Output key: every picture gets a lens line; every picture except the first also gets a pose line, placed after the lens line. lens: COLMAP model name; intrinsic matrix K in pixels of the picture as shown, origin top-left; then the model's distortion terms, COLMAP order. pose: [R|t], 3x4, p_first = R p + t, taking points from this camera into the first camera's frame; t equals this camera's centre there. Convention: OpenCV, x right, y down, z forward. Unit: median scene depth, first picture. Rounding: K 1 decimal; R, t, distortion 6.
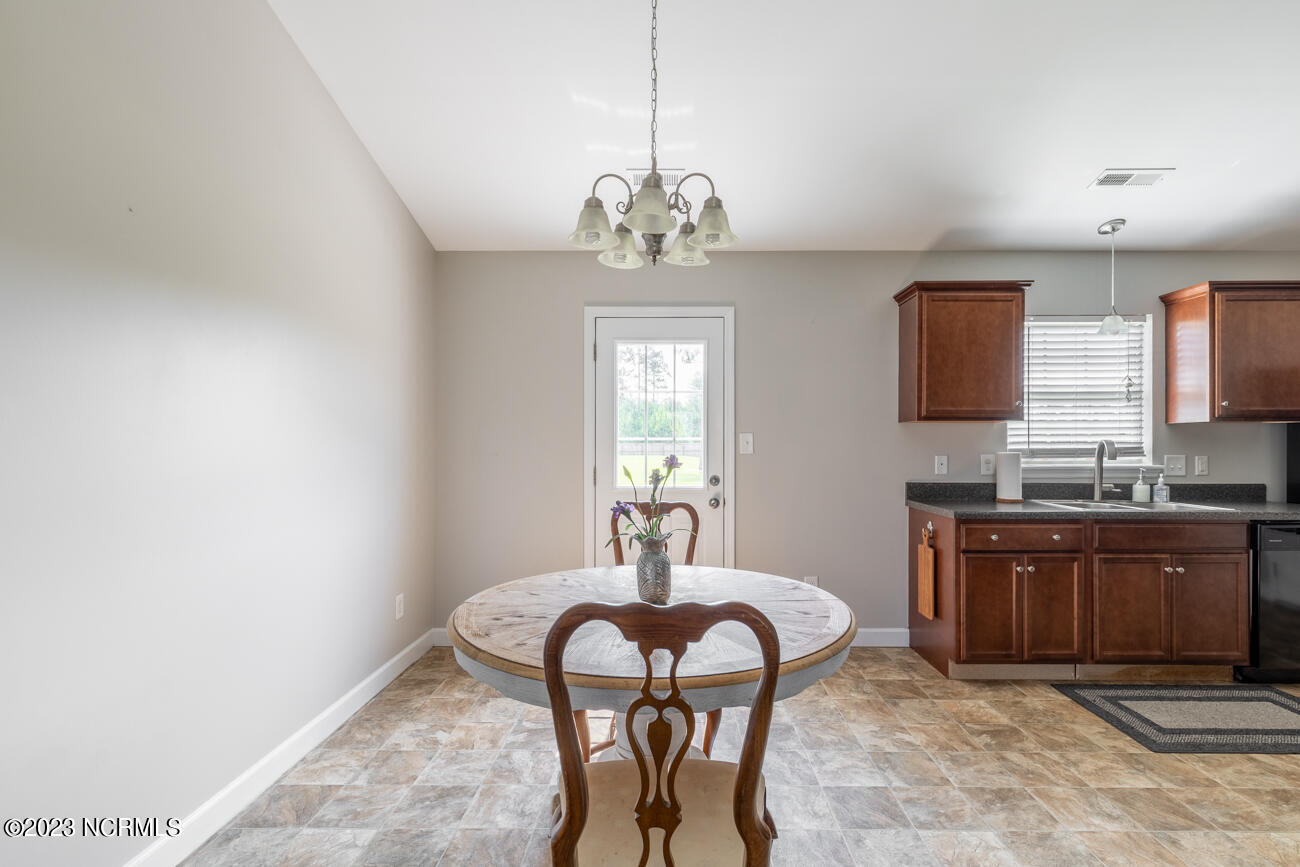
lens RADIAL K [[603.3, 0, 659.7], [0, 603.3, 444.5], [0, 0, 1]] dist [-0.000366, 0.000016]
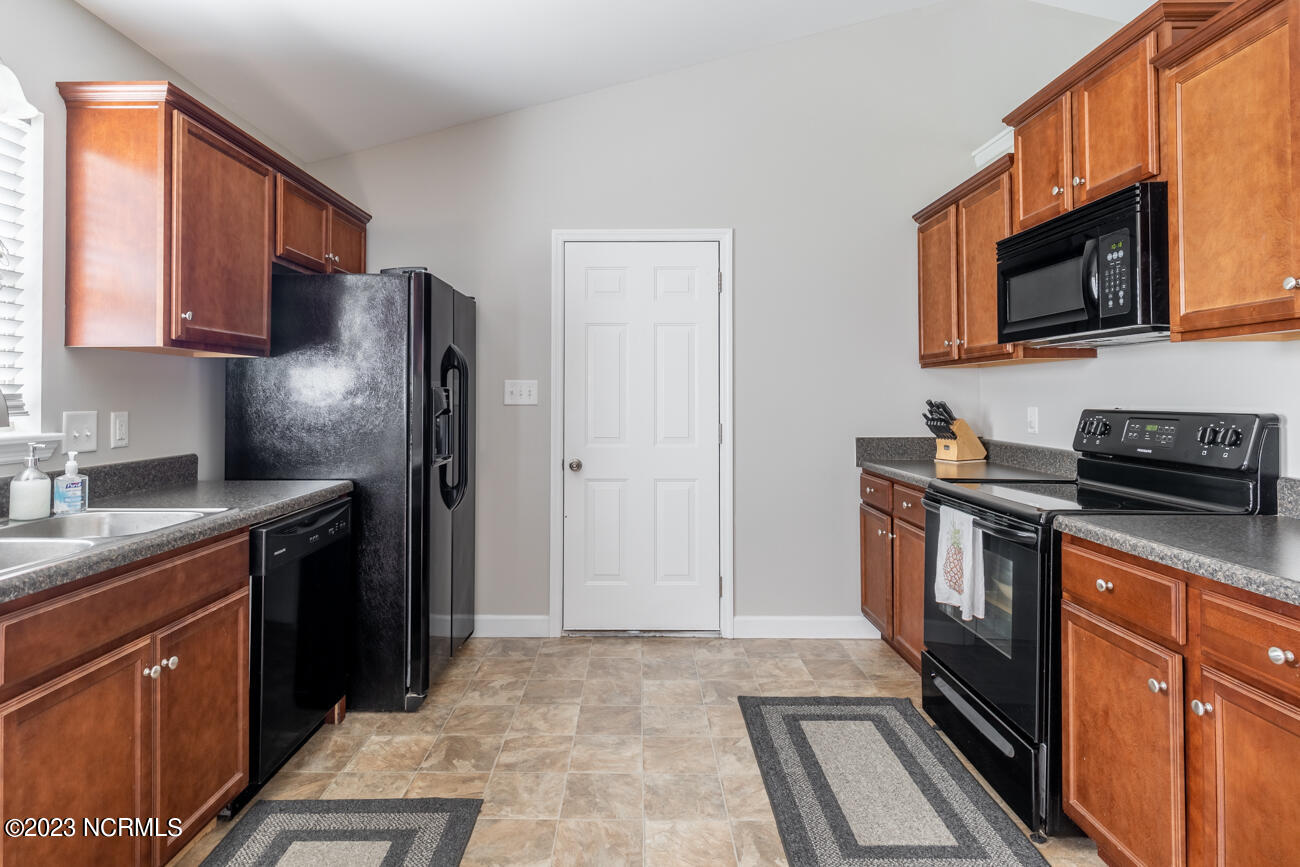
lens RADIAL K [[697.0, 0, 633.0], [0, 697.0, 385.0], [0, 0, 1]] dist [-0.000302, 0.000267]
pose [[0.009681, 0.014038, 0.999855, 0.302300], [0.000778, 0.999901, -0.014046, 0.004769], [-0.999953, 0.000914, 0.009669, 0.580976]]
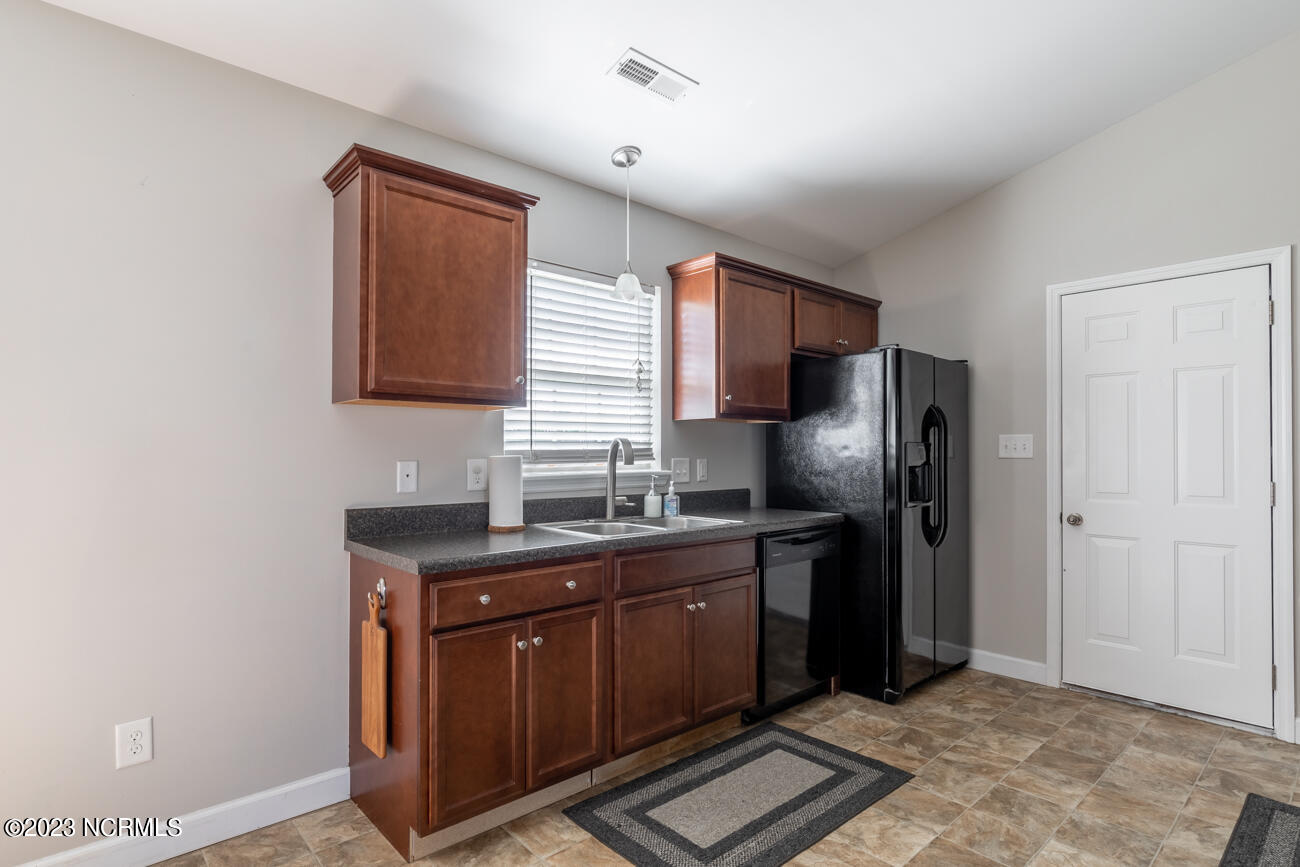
lens RADIAL K [[671.7, 0, 655.1], [0, 671.7, 444.4], [0, 0, 1]] dist [0.002645, -0.000105]
pose [[0.734840, 0.007423, 0.678200, 0.208691], [0.000846, 0.999929, -0.011862, 0.010240], [-0.678240, 0.009291, 0.734782, 0.364116]]
